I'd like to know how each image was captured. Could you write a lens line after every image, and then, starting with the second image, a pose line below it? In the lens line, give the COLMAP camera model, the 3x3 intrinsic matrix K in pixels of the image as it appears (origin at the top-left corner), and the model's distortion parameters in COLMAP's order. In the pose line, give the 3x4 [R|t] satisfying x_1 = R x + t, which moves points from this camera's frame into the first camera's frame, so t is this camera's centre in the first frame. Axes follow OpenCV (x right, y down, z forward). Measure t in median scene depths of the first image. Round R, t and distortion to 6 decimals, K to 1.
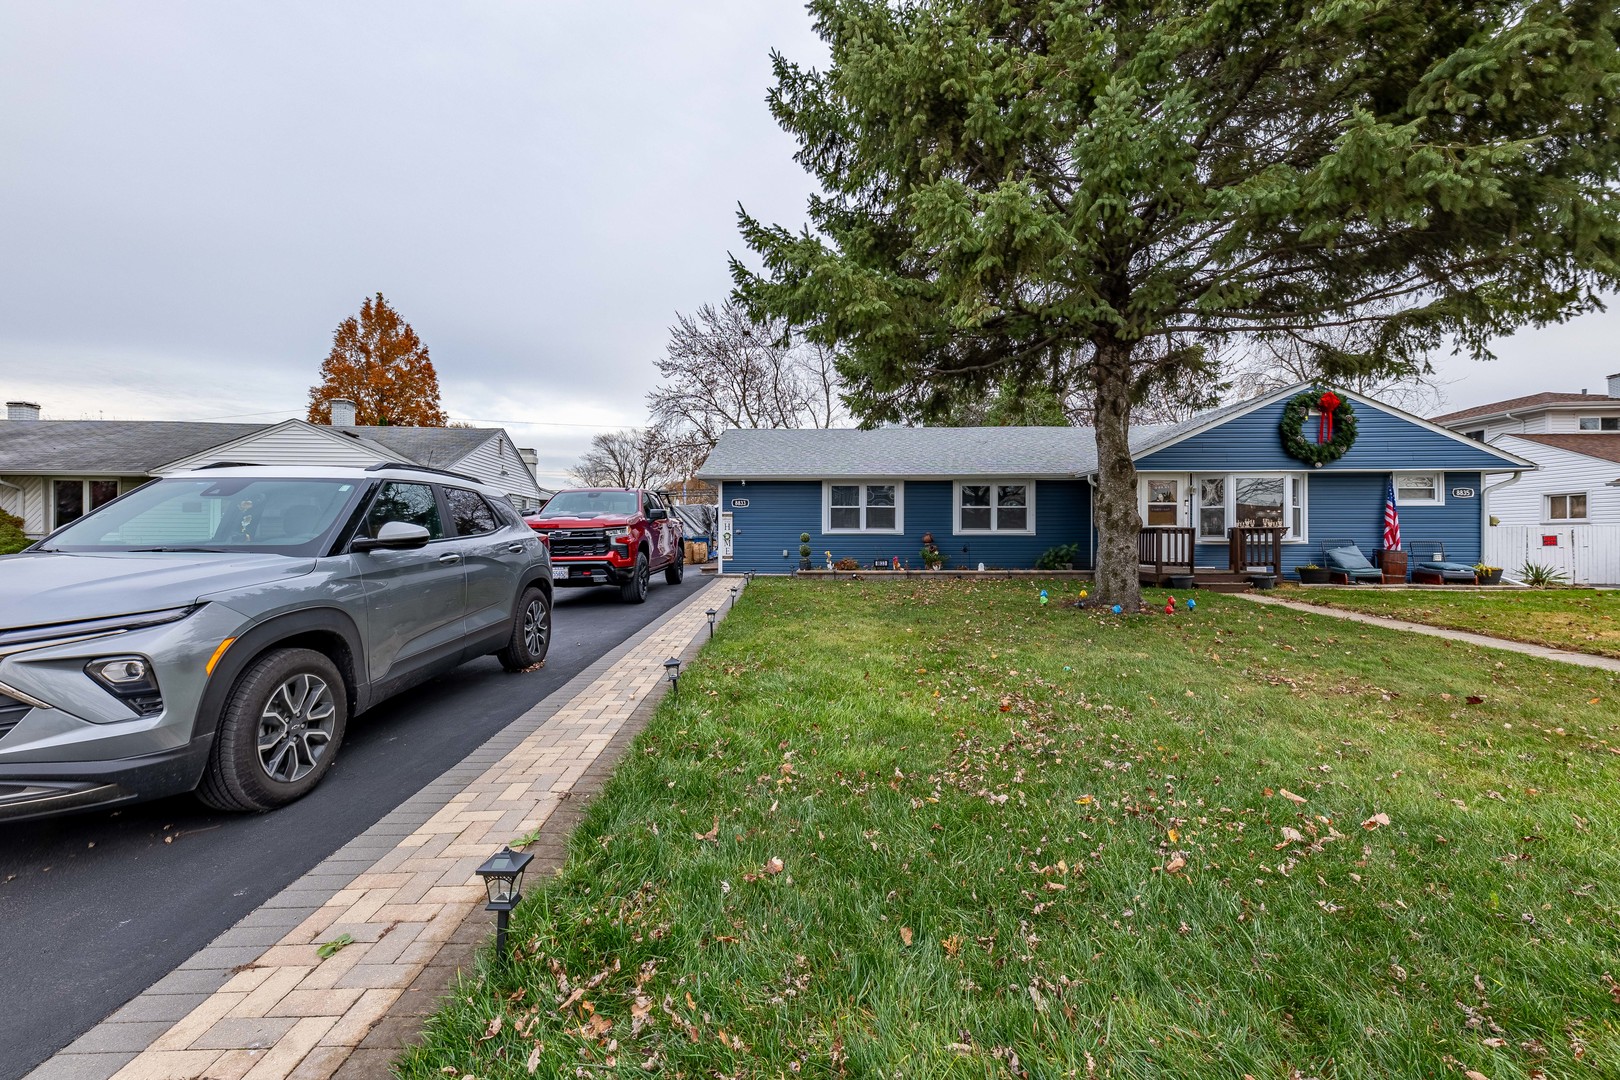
lens RADIAL K [[651.5, 0, 810.0], [0, 651.5, 545.9], [0, 0, 1]] dist [-0.002299, -0.001168]
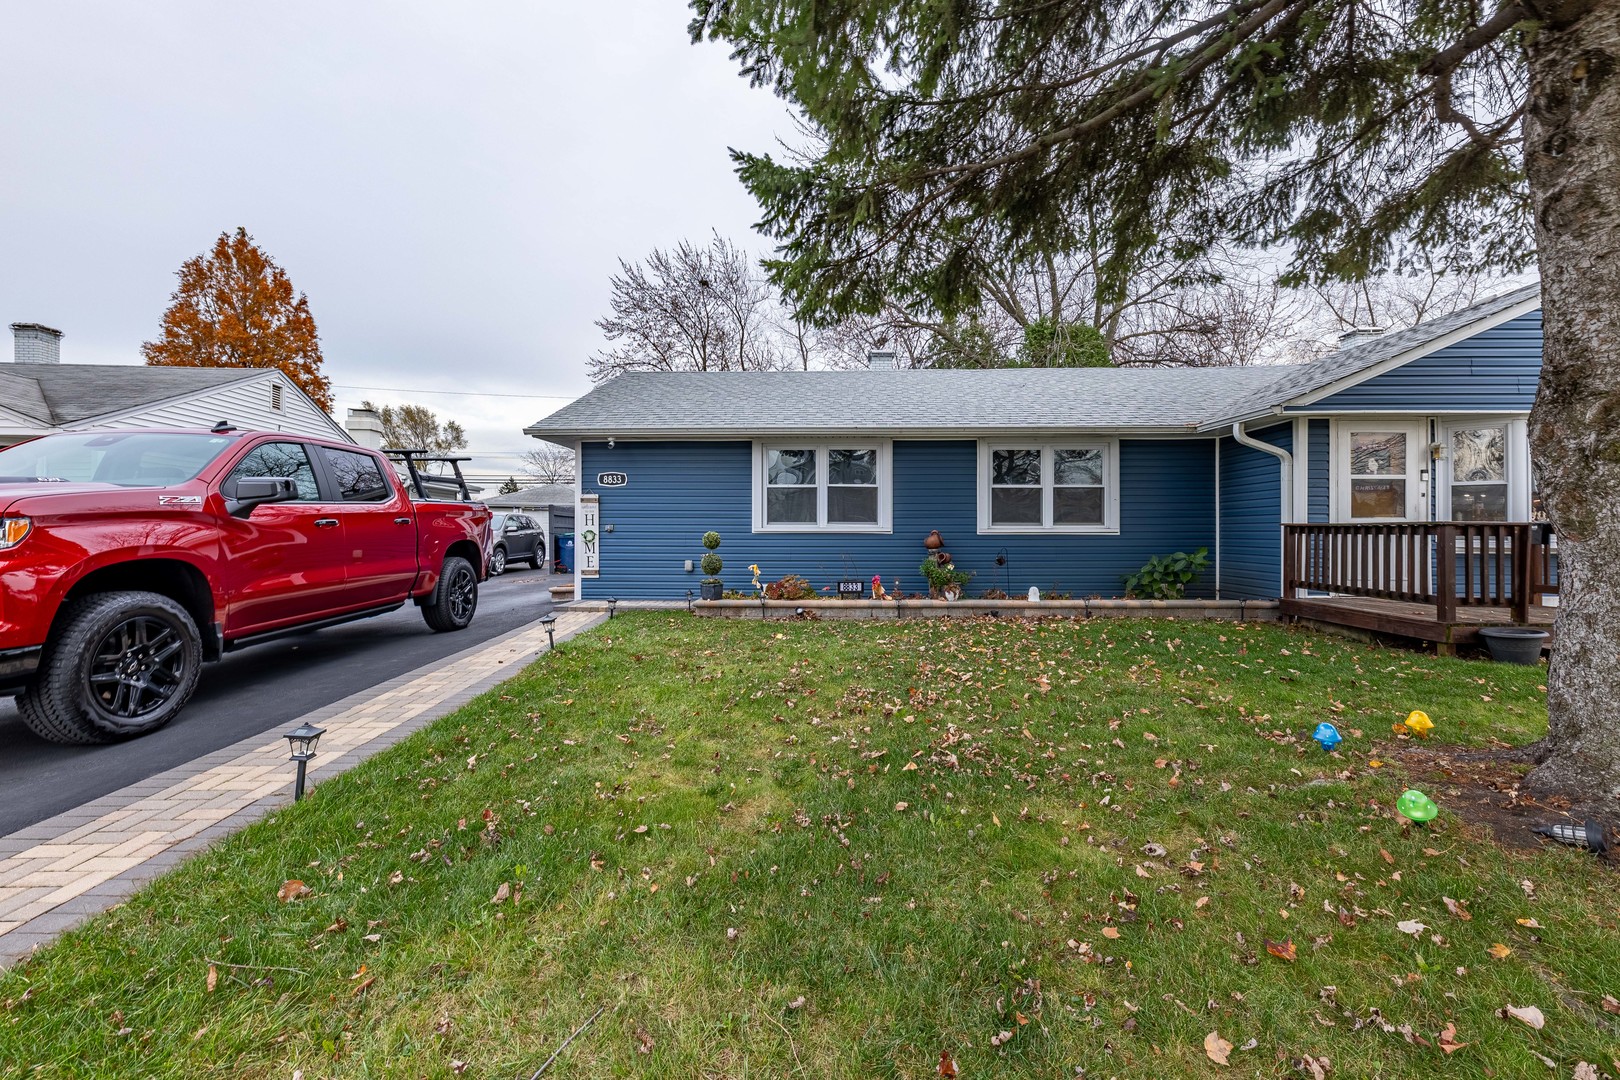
lens RADIAL K [[651.5, 0, 807.4], [0, 651.5, 531.0], [0, 0, 1]] dist [-0.002299, -0.001168]
pose [[0.999986, 0.000153, 0.005380, 0.064946], [-0.000093, 0.999936, -0.011273, -0.013003], [-0.005381, 0.011272, 0.999922, 0.416565]]
